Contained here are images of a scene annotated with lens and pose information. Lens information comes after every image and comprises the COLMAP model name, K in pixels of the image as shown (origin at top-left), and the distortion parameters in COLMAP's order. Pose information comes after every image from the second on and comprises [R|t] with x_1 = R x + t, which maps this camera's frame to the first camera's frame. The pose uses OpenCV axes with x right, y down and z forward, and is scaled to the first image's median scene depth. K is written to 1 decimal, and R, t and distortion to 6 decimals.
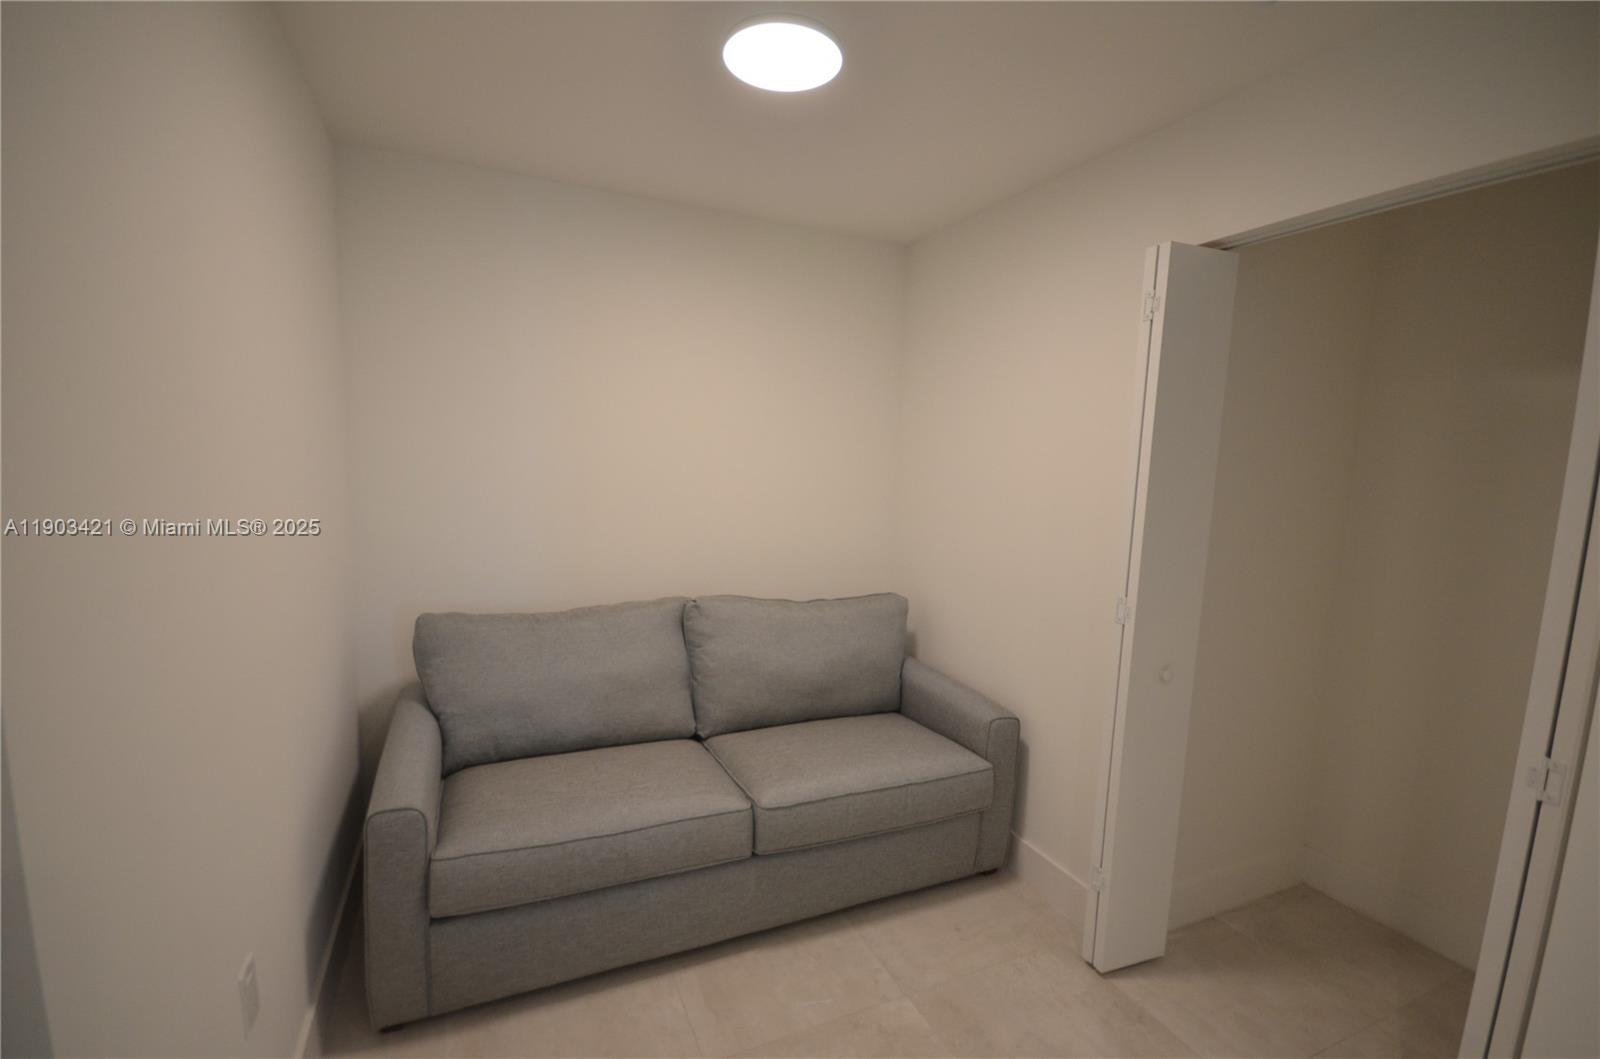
lens RADIAL K [[699.3, 0, 800.2], [0, 699.3, 543.3], [0, 0, 1]] dist [0.002743, -0.004795]
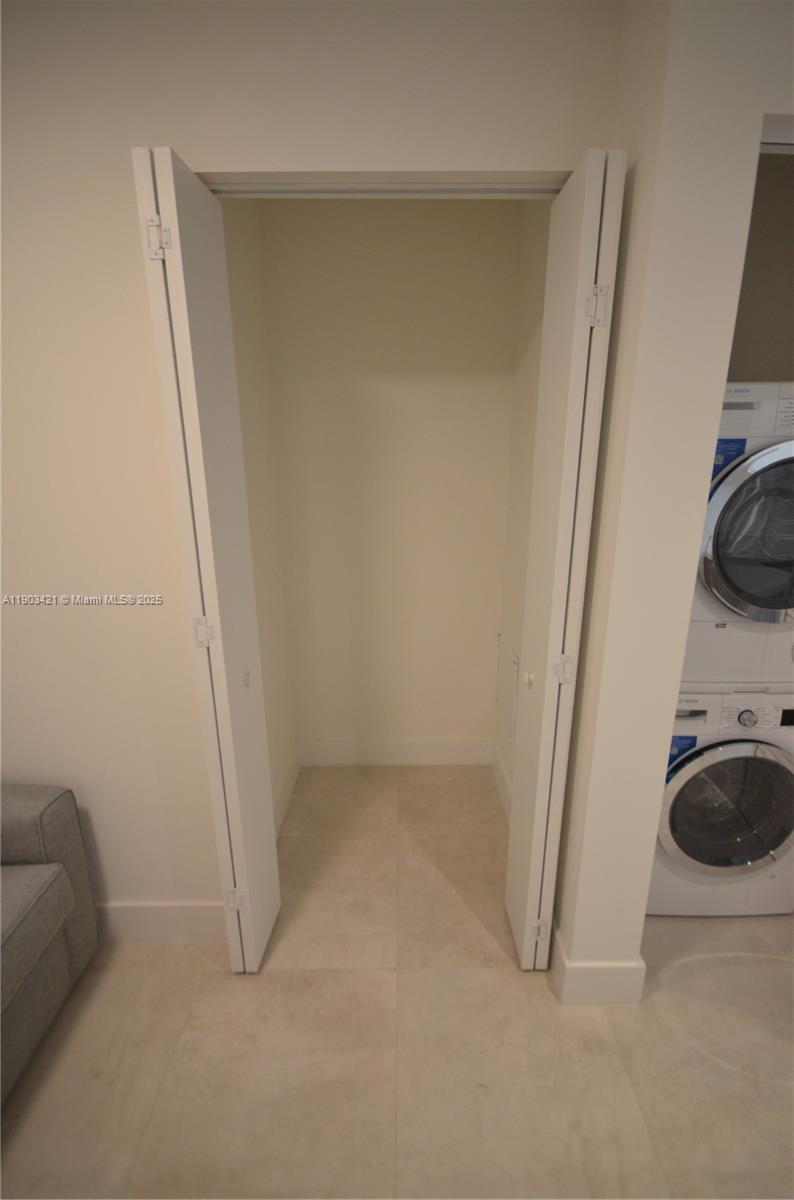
lens RADIAL K [[524.5, 0, 401.6], [0, 524.5, 602.8], [0, 0, 1]] dist [0.002743, -0.004795]
pose [[0.411020, -0.286819, 0.865331, 0.010372], [0.133707, 0.957918, 0.253998, -0.065204], [-0.901767, 0.011303, 0.432074, 0.464423]]
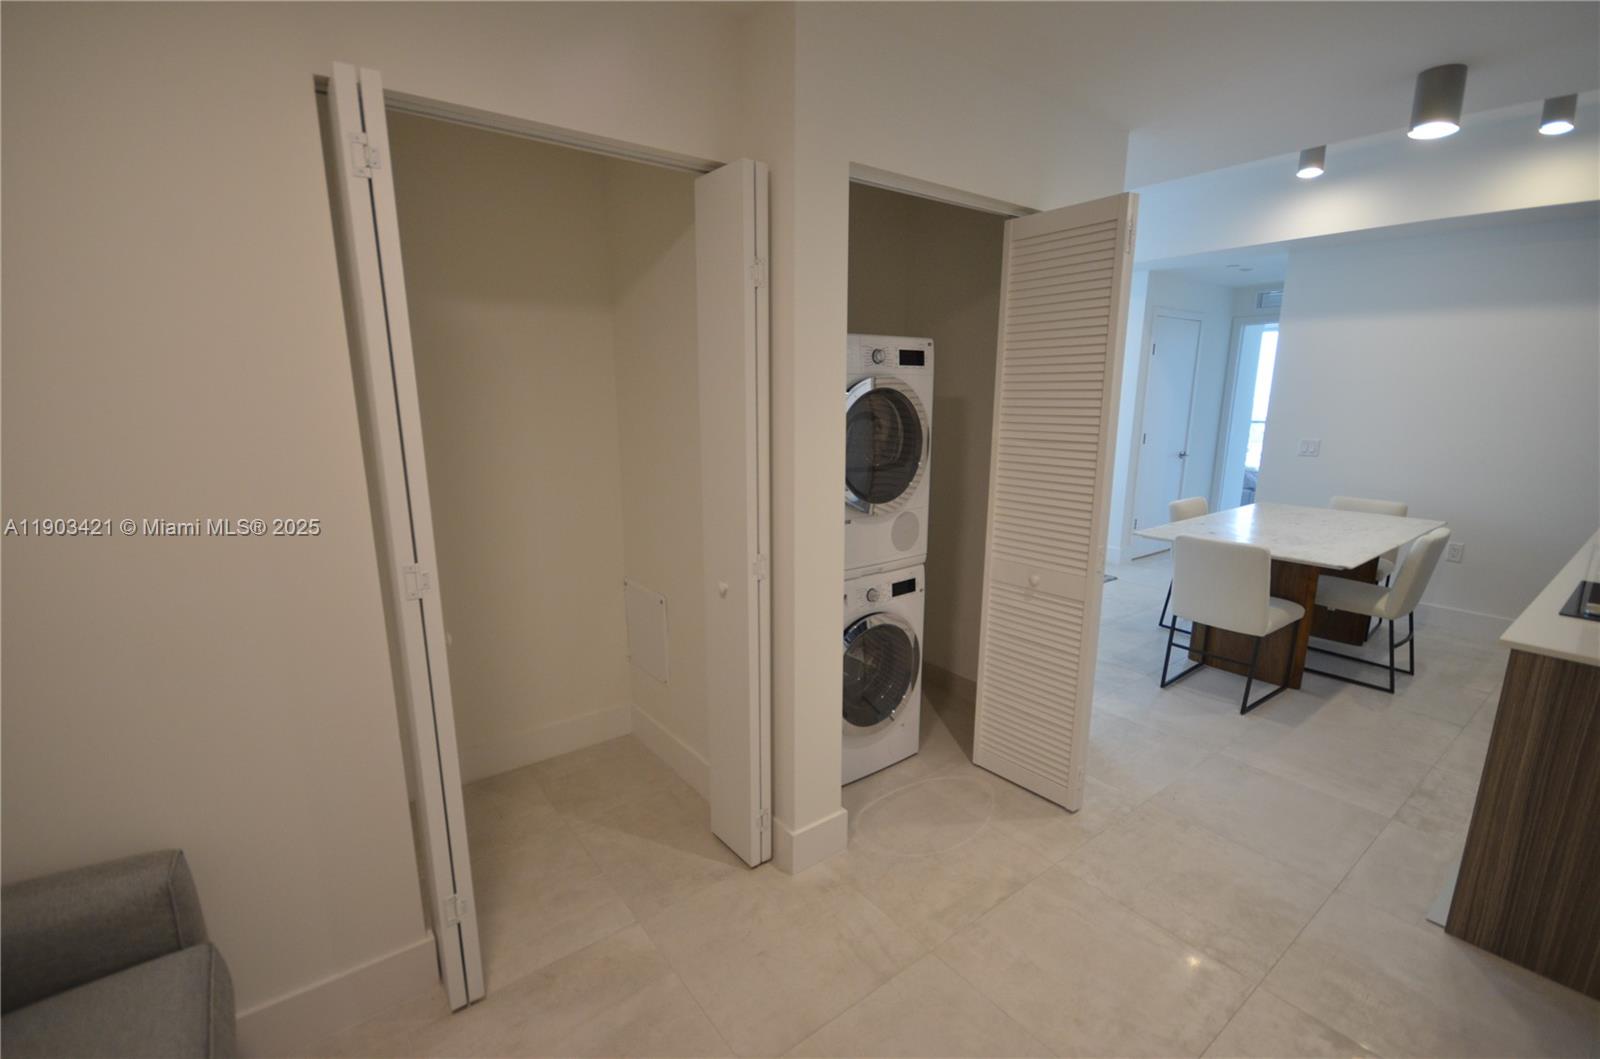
lens RADIAL K [[699.3, 0, 800.2], [0, 699.3, 543.3], [0, 0, 1]] dist [0.002743, -0.004795]
pose [[-0.213744, -0.245770, 0.945468, -0.312998], [0.115501, 0.954689, 0.274278, -0.096748], [-0.970038, 0.167828, -0.175673, 0.671391]]
